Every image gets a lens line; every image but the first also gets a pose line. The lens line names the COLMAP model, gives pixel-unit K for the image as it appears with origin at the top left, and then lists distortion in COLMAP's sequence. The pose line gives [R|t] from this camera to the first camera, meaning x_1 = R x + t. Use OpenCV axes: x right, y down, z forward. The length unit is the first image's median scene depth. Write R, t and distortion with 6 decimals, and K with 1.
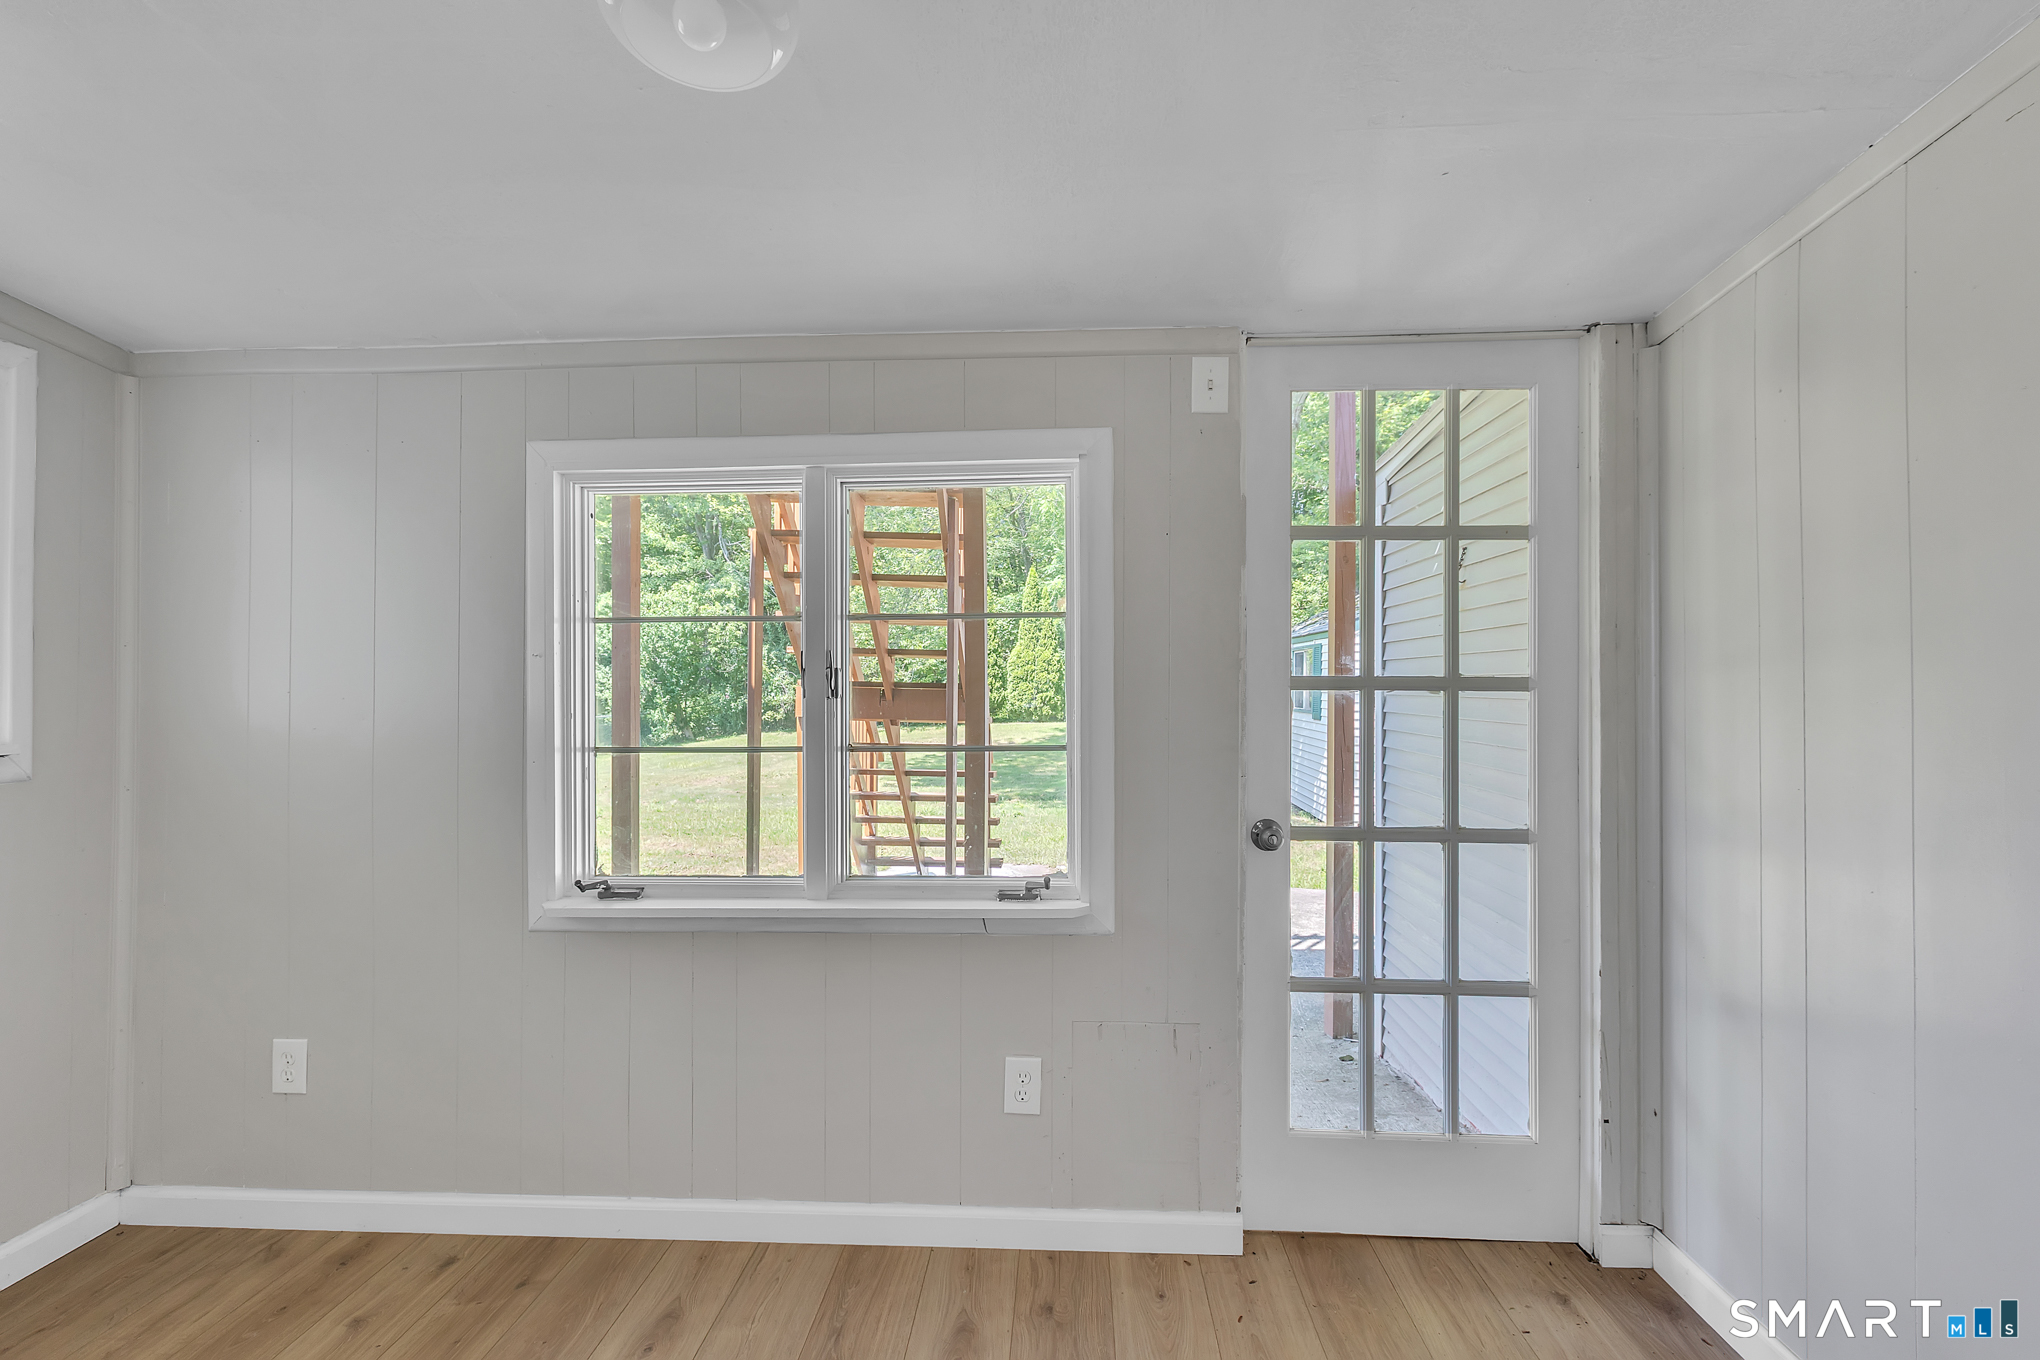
lens RADIAL K [[915.5, 0, 1022.6], [0, 915.5, 672.1], [0, 0, 1]] dist [0.002745, 0.000490]
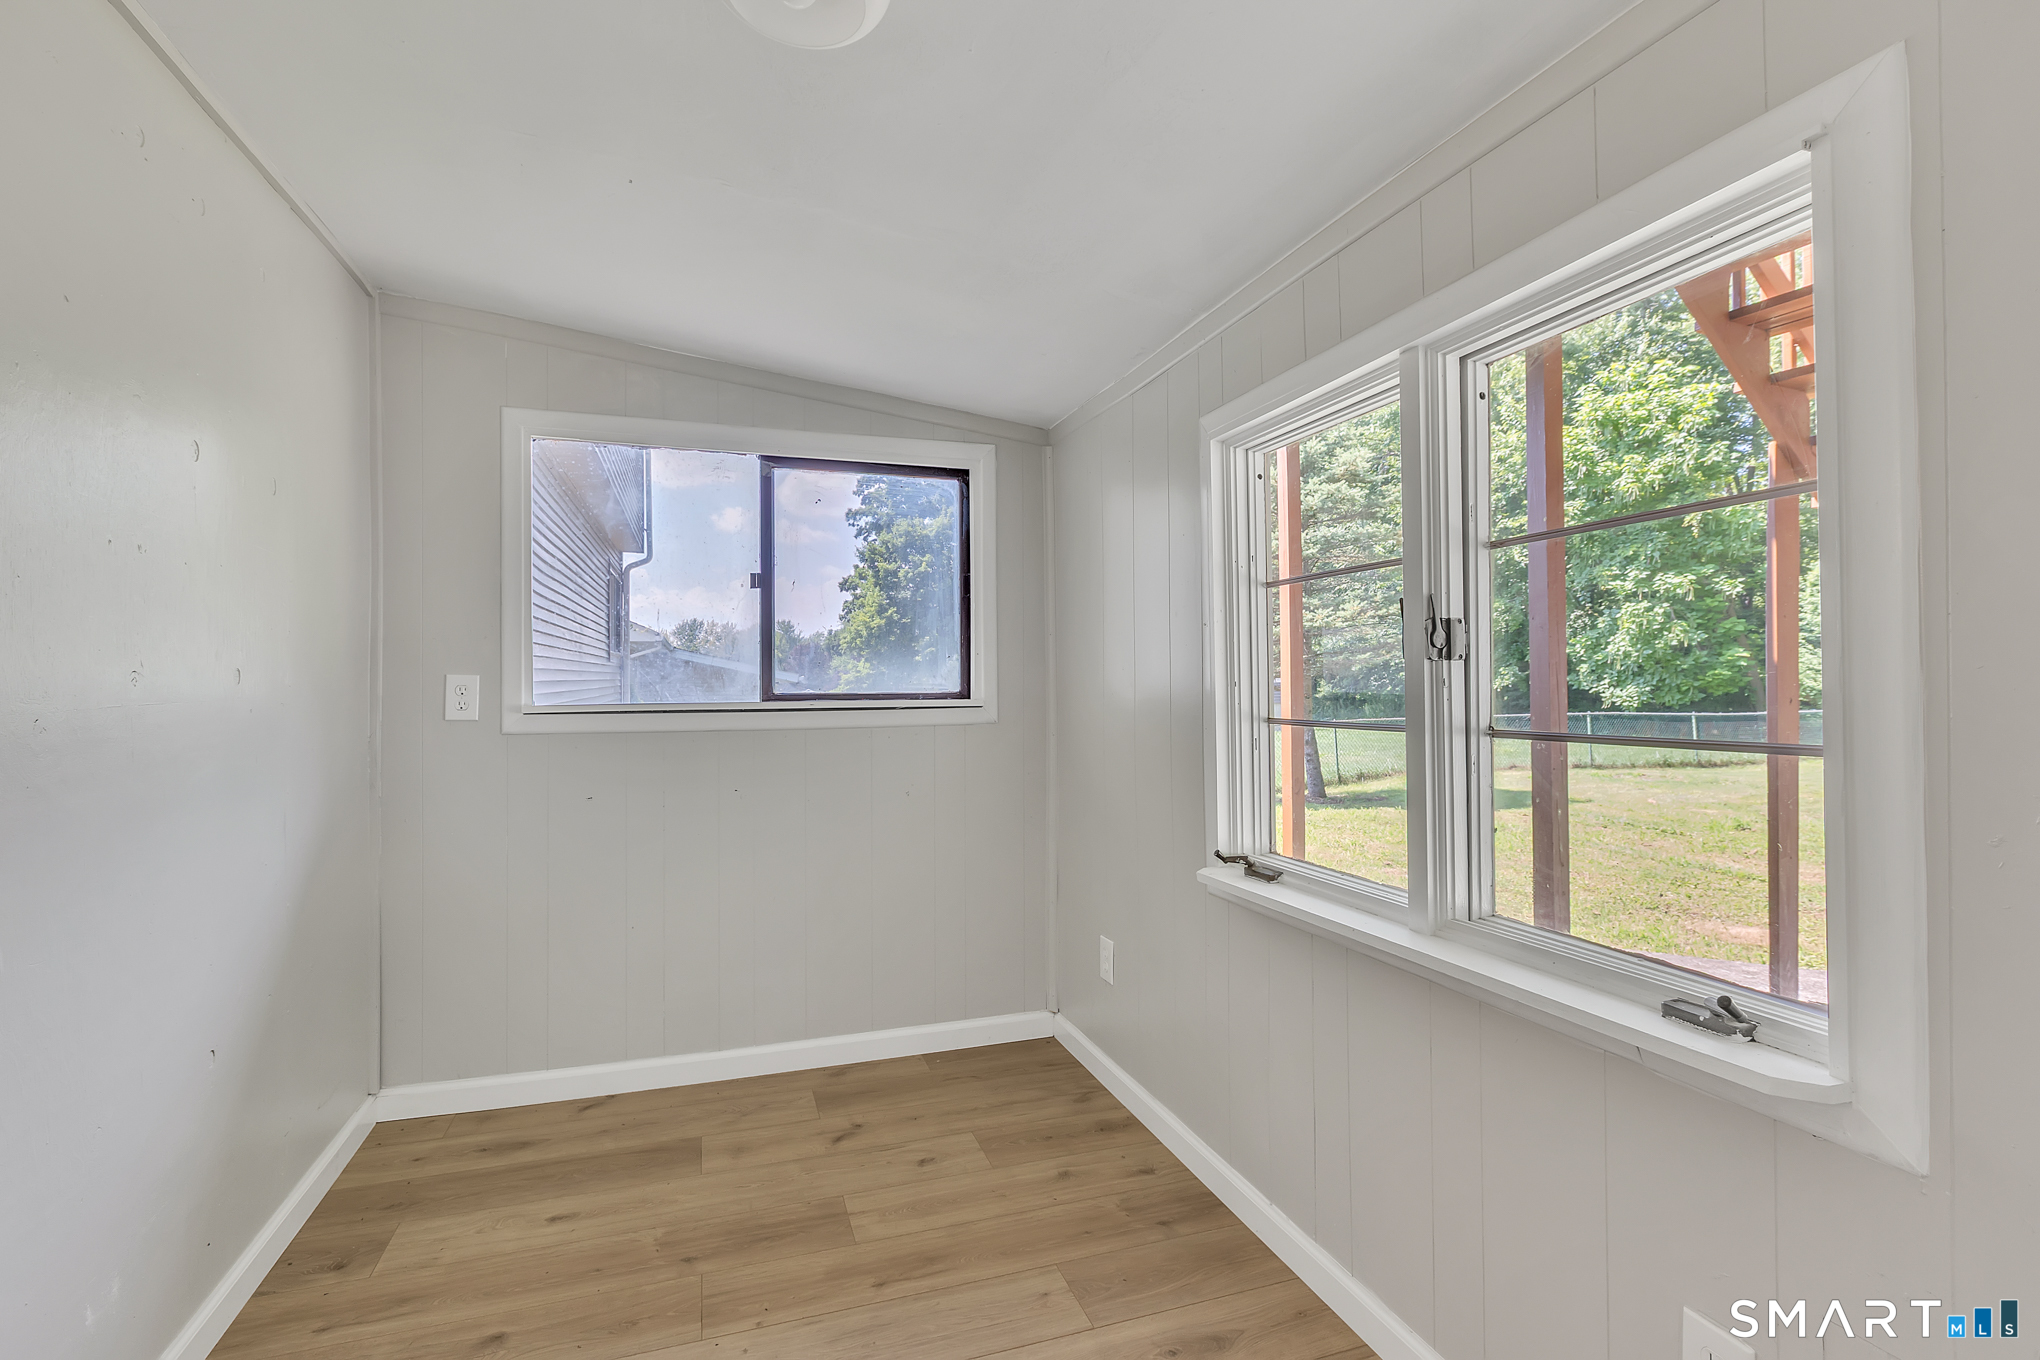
lens RADIAL K [[915.5, 0, 1022.6], [0, 915.5, 672.1], [0, 0, 1]] dist [0.002745, 0.000490]
pose [[0.389836, -0.008275, -0.920847, 0.337832], [0.015638, 0.999875, -0.002365, 0.035132], [0.920751, -0.013478, 0.389917, 0.422521]]
